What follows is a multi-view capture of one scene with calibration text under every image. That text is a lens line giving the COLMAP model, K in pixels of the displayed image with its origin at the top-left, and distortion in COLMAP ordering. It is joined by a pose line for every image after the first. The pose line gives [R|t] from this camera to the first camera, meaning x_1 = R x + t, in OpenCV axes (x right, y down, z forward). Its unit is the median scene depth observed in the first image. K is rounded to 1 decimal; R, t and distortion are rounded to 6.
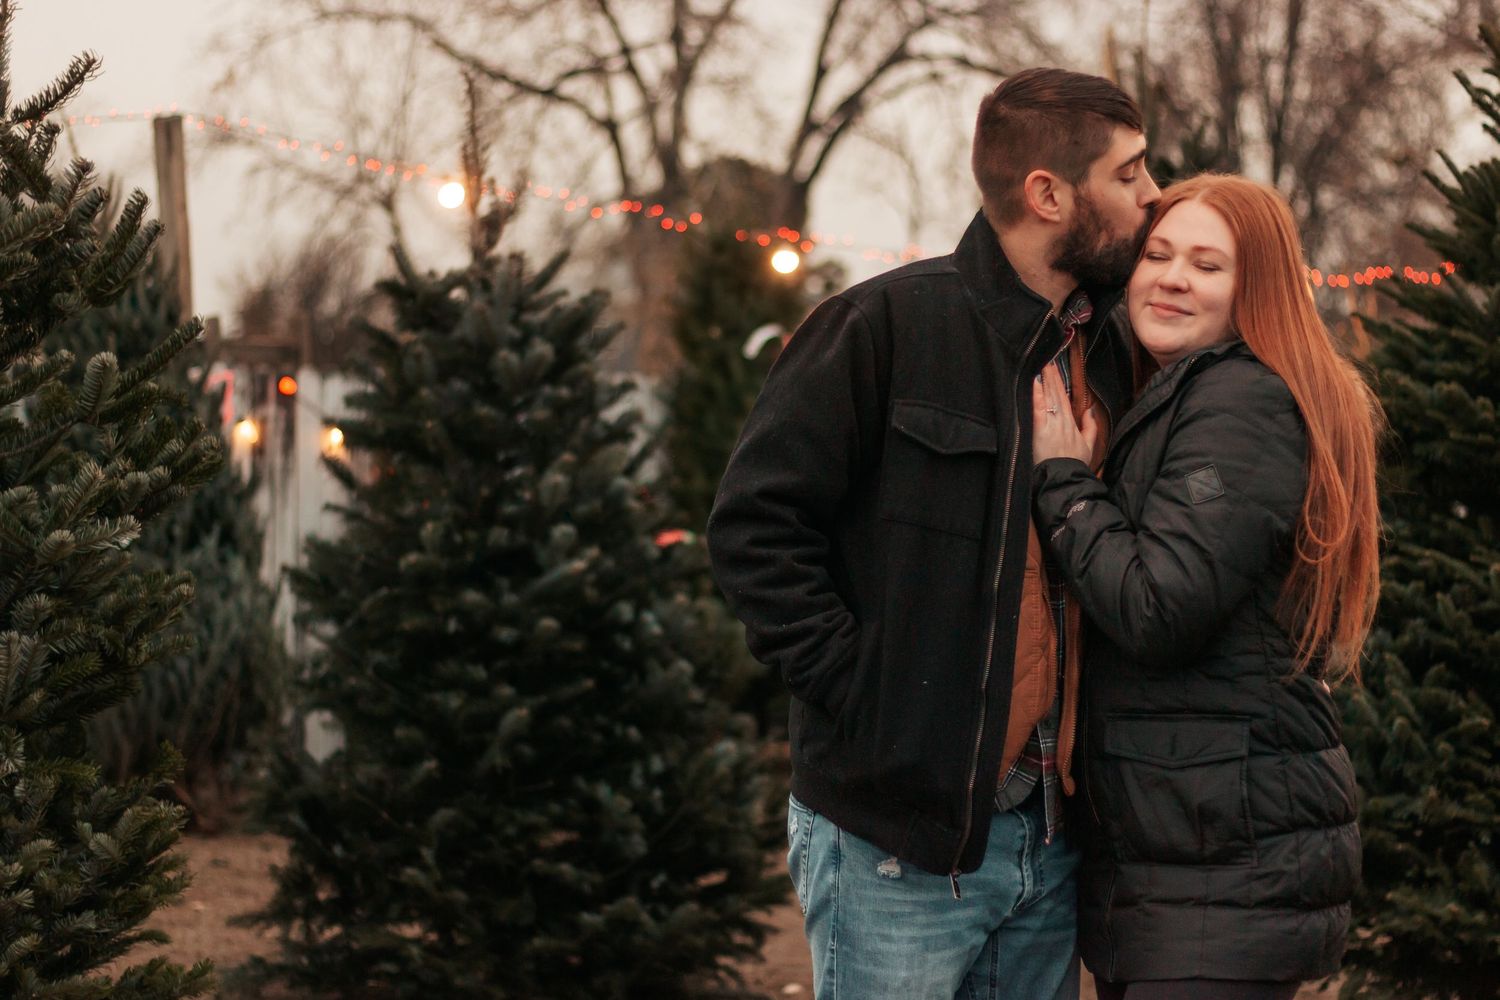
lens RADIAL K [[3443.5, 0, 750.0], [0, 3443.5, 500.0], [0, 0, 1]] dist [0.094359, -0.517277]
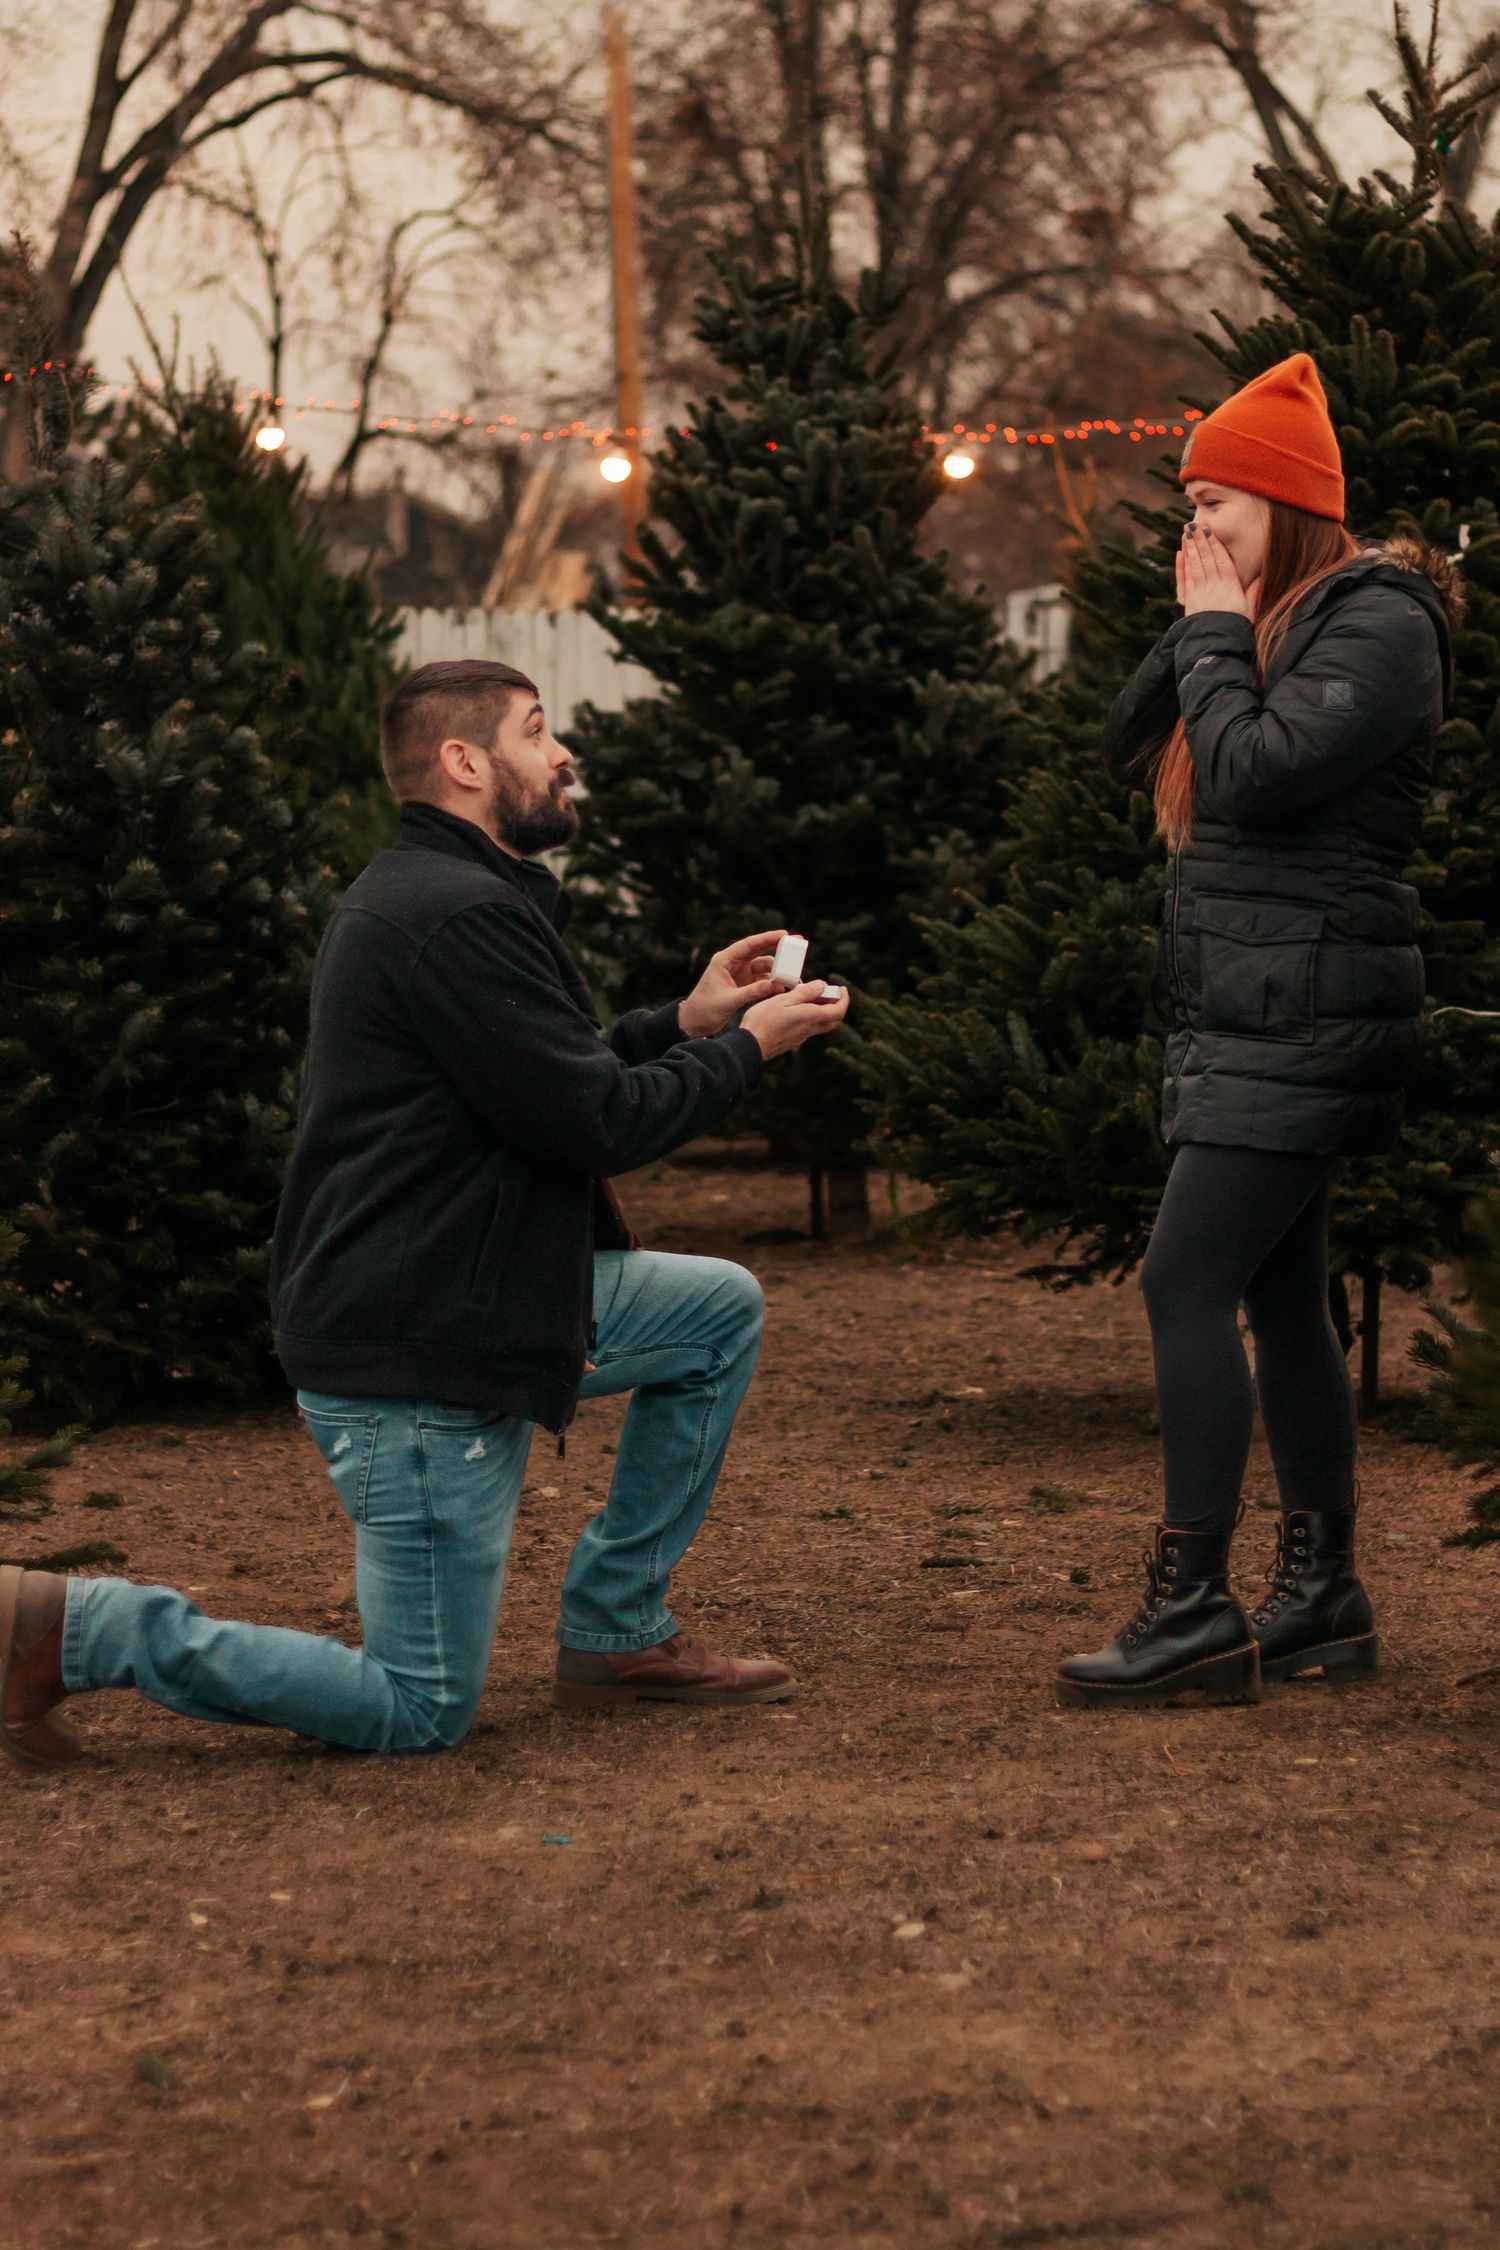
lens RADIAL K [[6348.8, 0, 750.0], [0, 6348.8, 1125.0], [0, 0, 1]] dist [-0.052814, -0.844067]
pose [[0.990175, -0.045656, 0.132170, -0.027011], [0.039359, 0.997980, 0.049871, 0.003839], [-0.134180, -0.044179, 0.989972, -0.113471]]
